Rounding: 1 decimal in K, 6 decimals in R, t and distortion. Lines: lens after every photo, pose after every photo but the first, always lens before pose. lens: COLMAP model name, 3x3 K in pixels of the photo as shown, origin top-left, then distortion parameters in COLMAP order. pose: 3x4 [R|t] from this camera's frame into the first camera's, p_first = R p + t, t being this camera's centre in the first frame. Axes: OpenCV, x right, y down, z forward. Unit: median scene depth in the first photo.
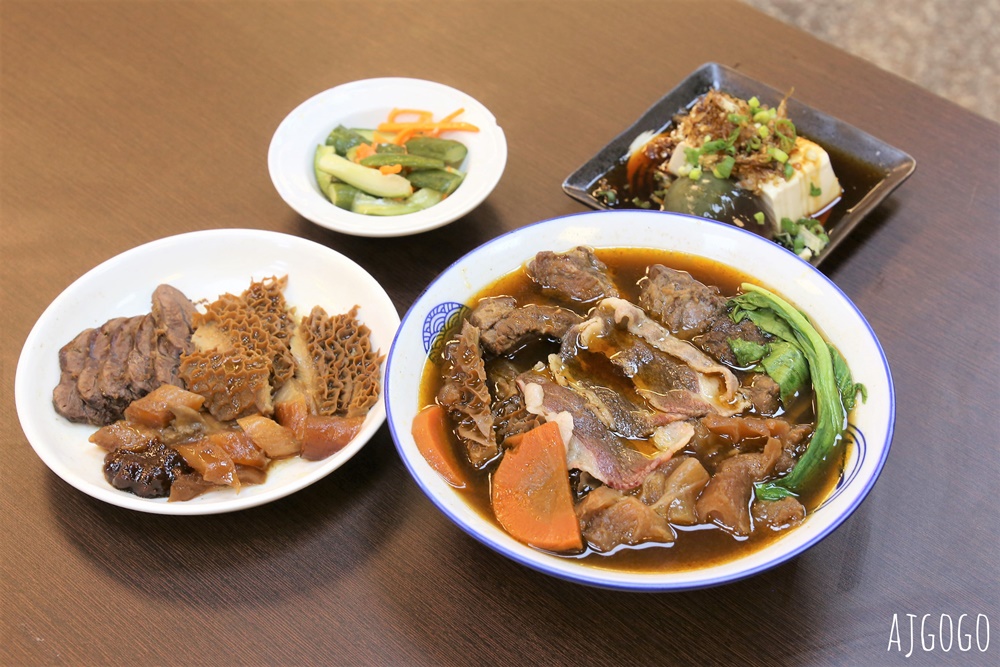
lens RADIAL K [[1759.3, 0, 500.6], [0, 1759.3, 335.2], [0, 0, 1]] dist [0.112151, 0.000000]
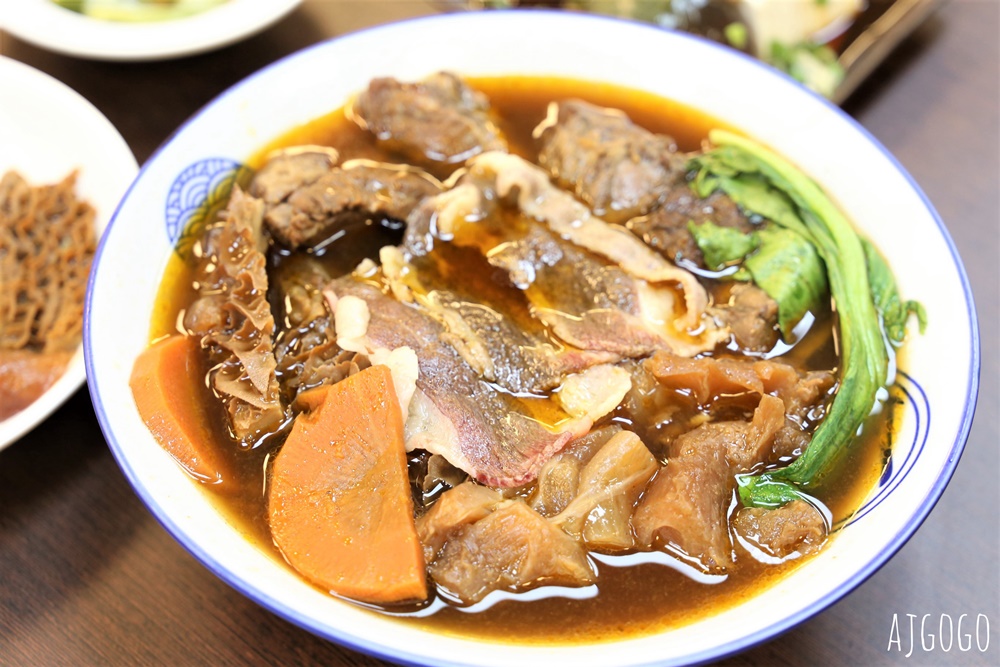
lens RADIAL K [[1943.5, 0, 500.6], [0, 1943.5, 332.3], [0, 0, 1]] dist [0.093099, 0.000000]
pose [[0.998857, 0.004979, 0.047532, 0.034596], [-0.007031, 0.999046, 0.043095, 0.010478], [-0.047272, -0.043380, 0.997940, 0.343196]]
